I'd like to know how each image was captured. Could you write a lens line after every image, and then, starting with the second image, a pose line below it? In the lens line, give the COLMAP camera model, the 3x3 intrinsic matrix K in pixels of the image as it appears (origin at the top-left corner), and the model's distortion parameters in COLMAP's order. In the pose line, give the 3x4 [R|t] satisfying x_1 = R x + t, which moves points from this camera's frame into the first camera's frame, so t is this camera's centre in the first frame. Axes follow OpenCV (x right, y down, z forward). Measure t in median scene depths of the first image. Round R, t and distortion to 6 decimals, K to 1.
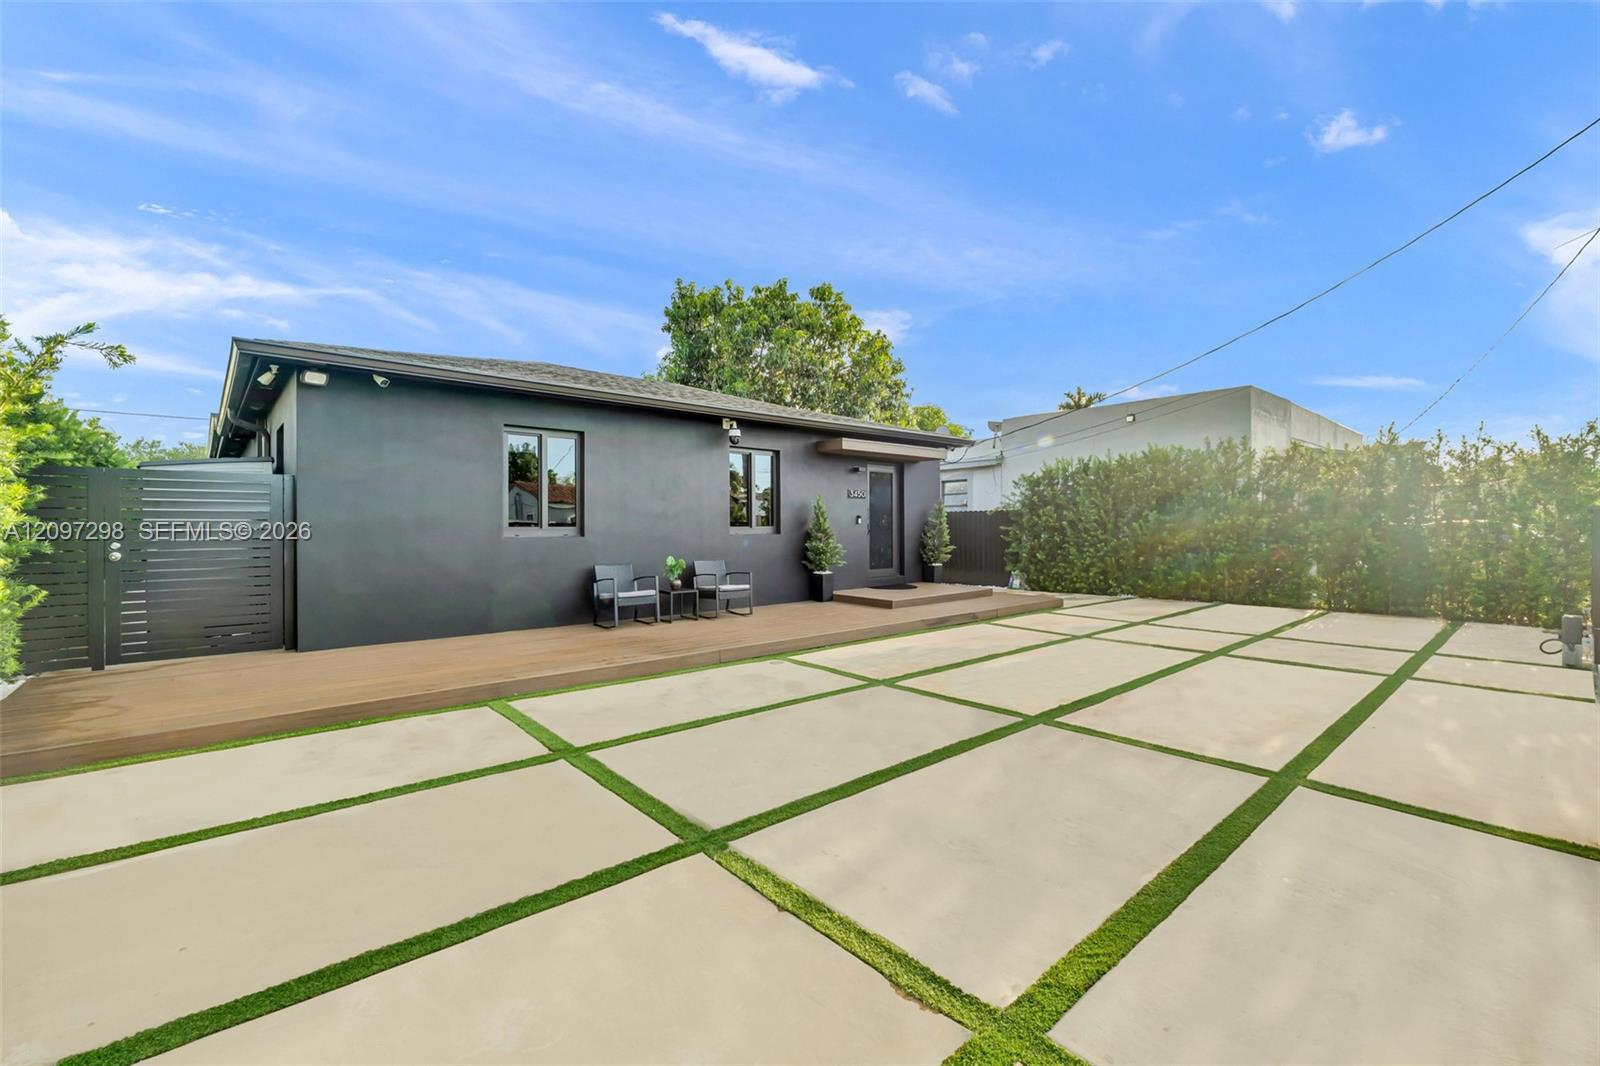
lens RADIAL K [[685.0, 0, 806.6], [0, 685.0, 536.6], [0, 0, 1]] dist [-0.004786, -0.000205]
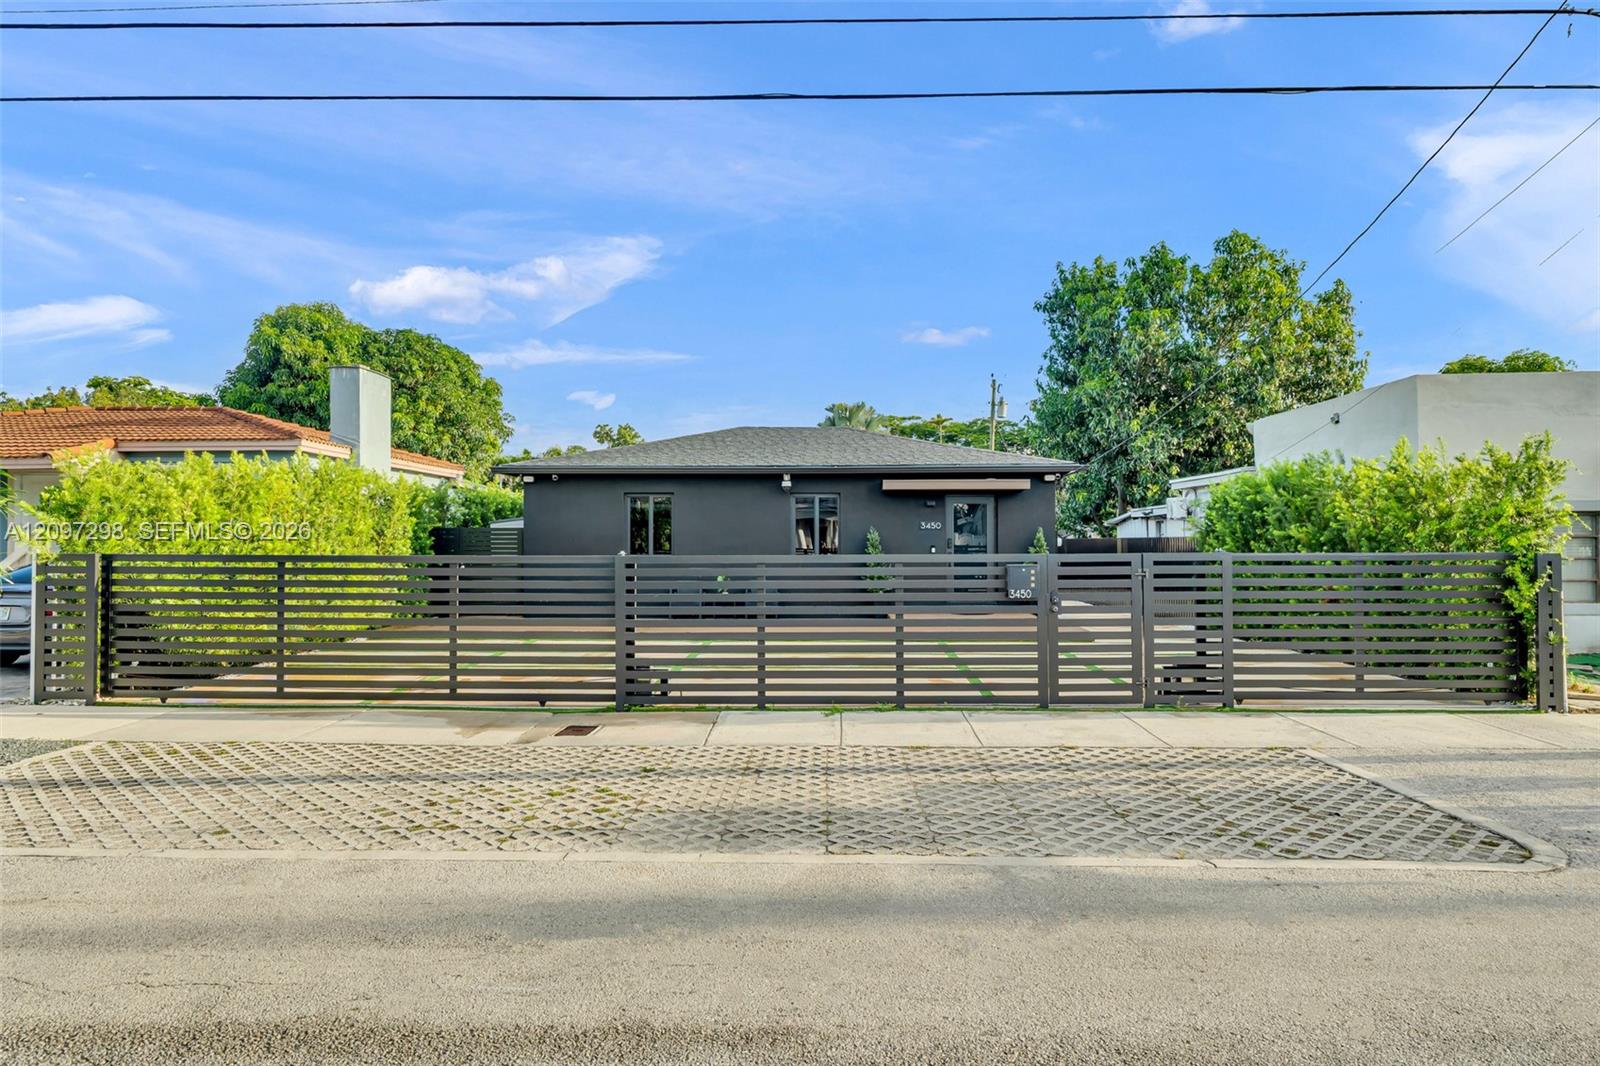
lens RADIAL K [[979.7, 0, 800.0], [0, 979.7, 533.0], [0, 0, 1]] dist [0.019587, -0.000199]
pose [[0.727621, -0.000378, -0.685980, 0.713164], [-0.012369, 0.999830, -0.013671, -0.018715], [0.685868, 0.018432, 0.727492, -0.210392]]
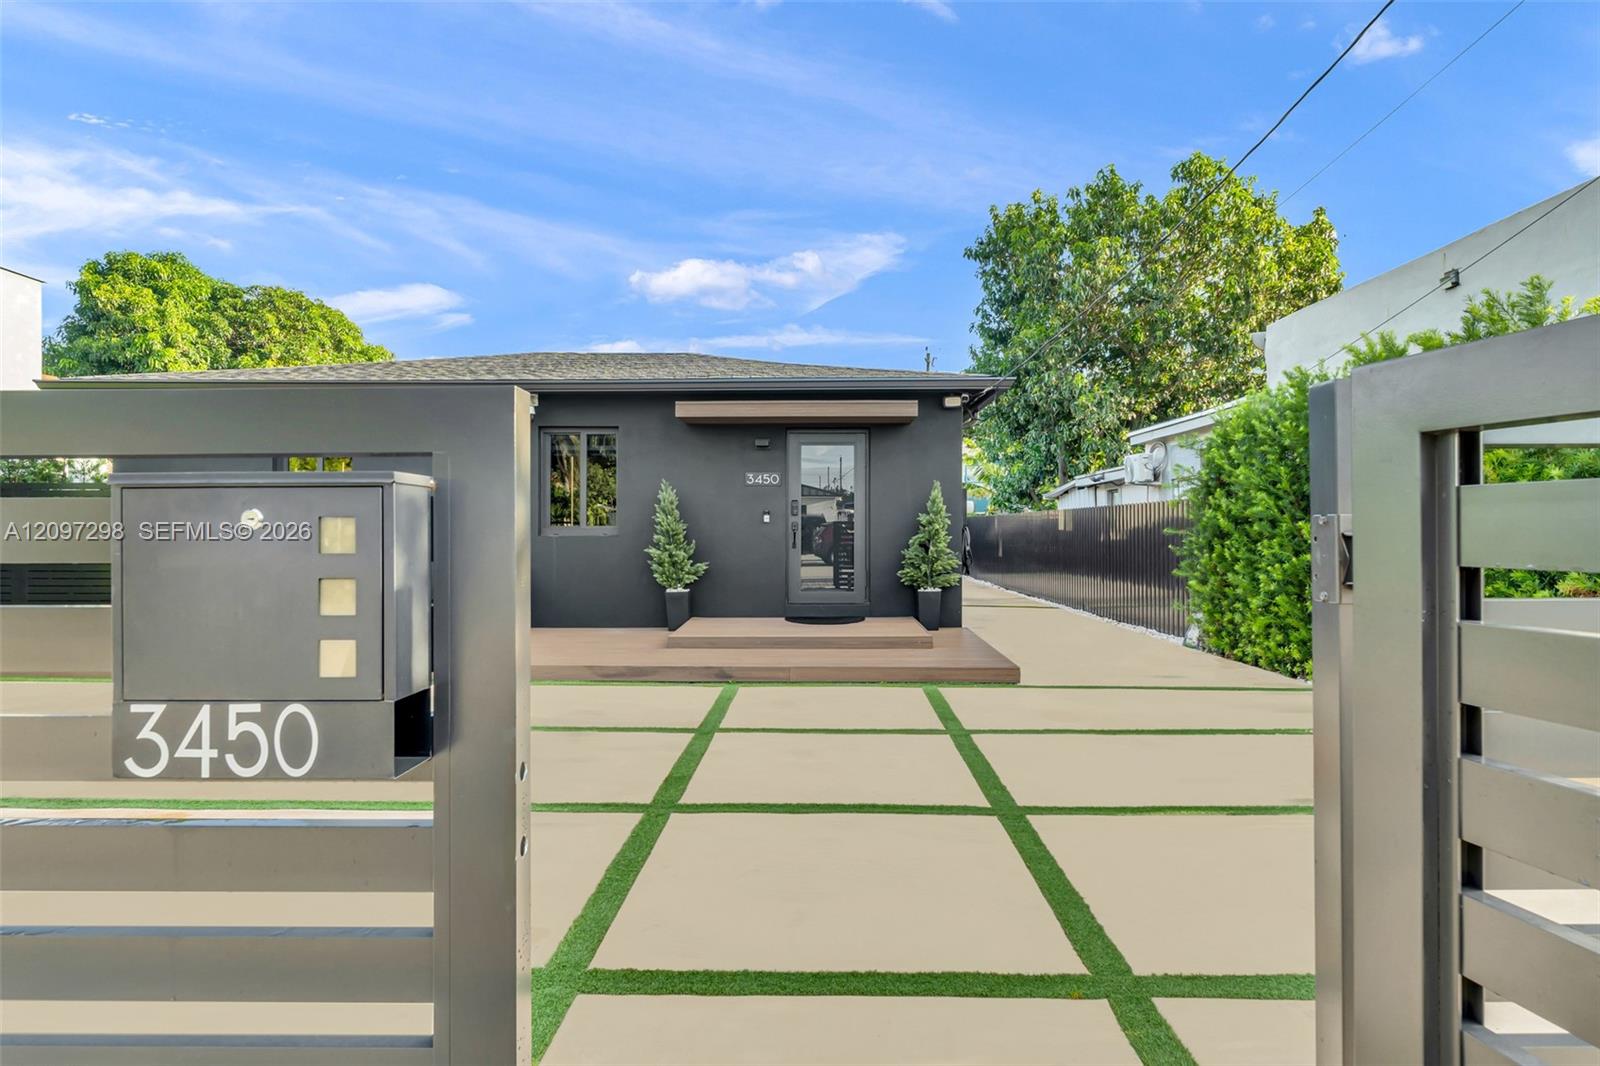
lens RADIAL K [[819.4, 0, 800.0], [0, 819.4, 533.0], [0, 0, 1]] dist [-0.001960, 0.000470]
pose [[0.735465, 0.009413, -0.677497, 0.467322], [-0.014170, 0.999898, -0.001490, -0.005628], [0.677414, 0.010696, 0.735524, 0.297368]]
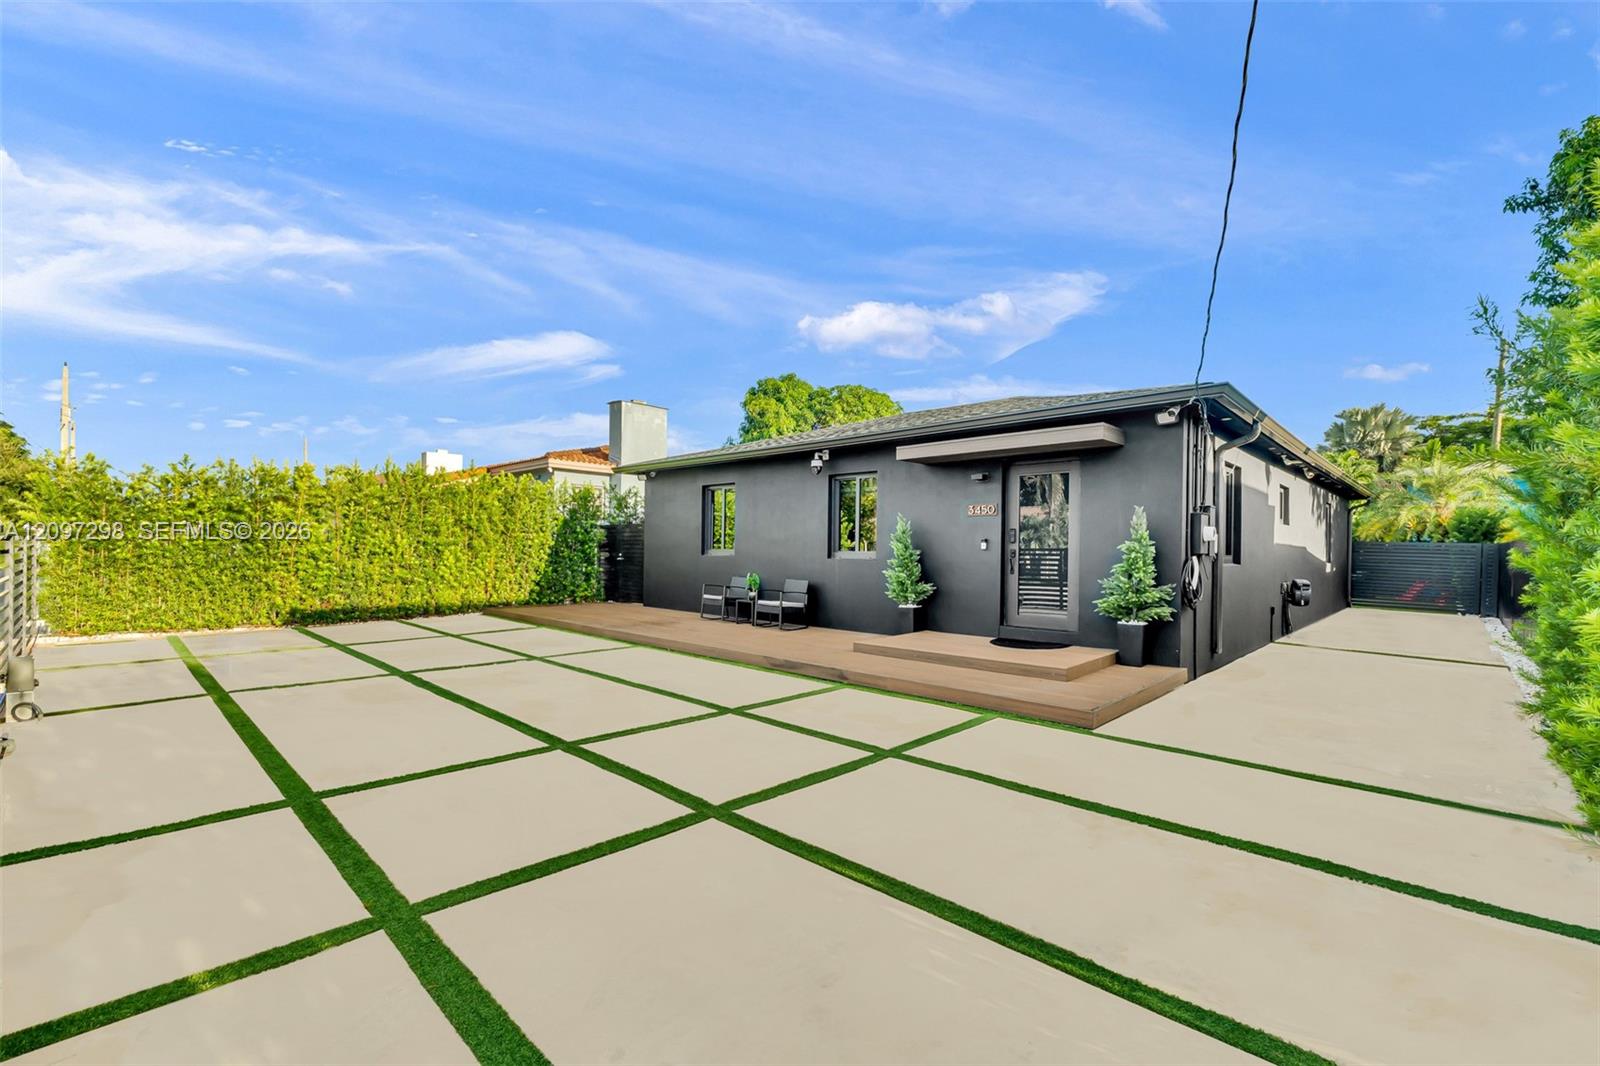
lens RADIAL K [[682.4, 0, 807.0], [0, 682.4, 561.2], [0, 0, 1]] dist [-0.001474, 0.000190]
pose [[0.081224, 0.024253, -0.996401, 0.573593], [-0.025621, 0.999424, 0.022238, -0.012744], [0.996367, 0.023722, 0.081798, 0.528973]]
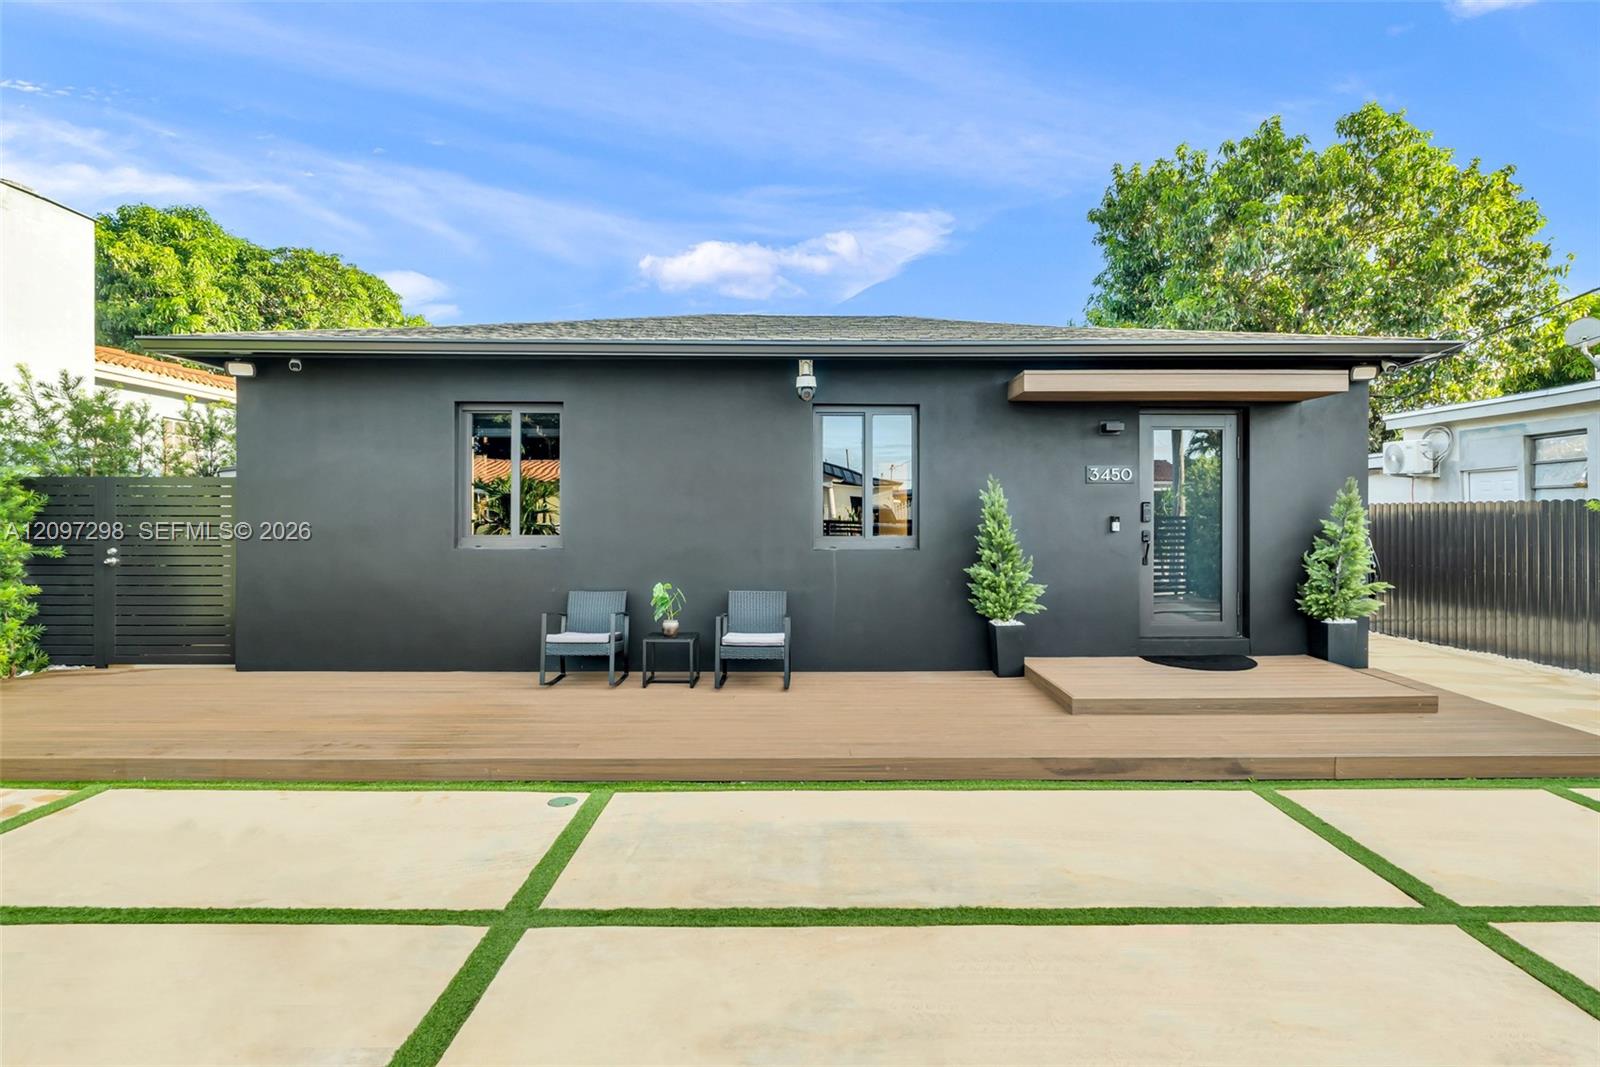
lens RADIAL K [[825.1, 0, 804.8], [0, 825.1, 520.2], [0, 0, 1]] dist [-0.001249, -0.000201]
pose [[0.752545, 0.013121, -0.658411, 0.221961], [-0.014643, 0.999888, 0.003190, -0.018668], [0.658379, 0.007241, 0.752652, 0.264715]]
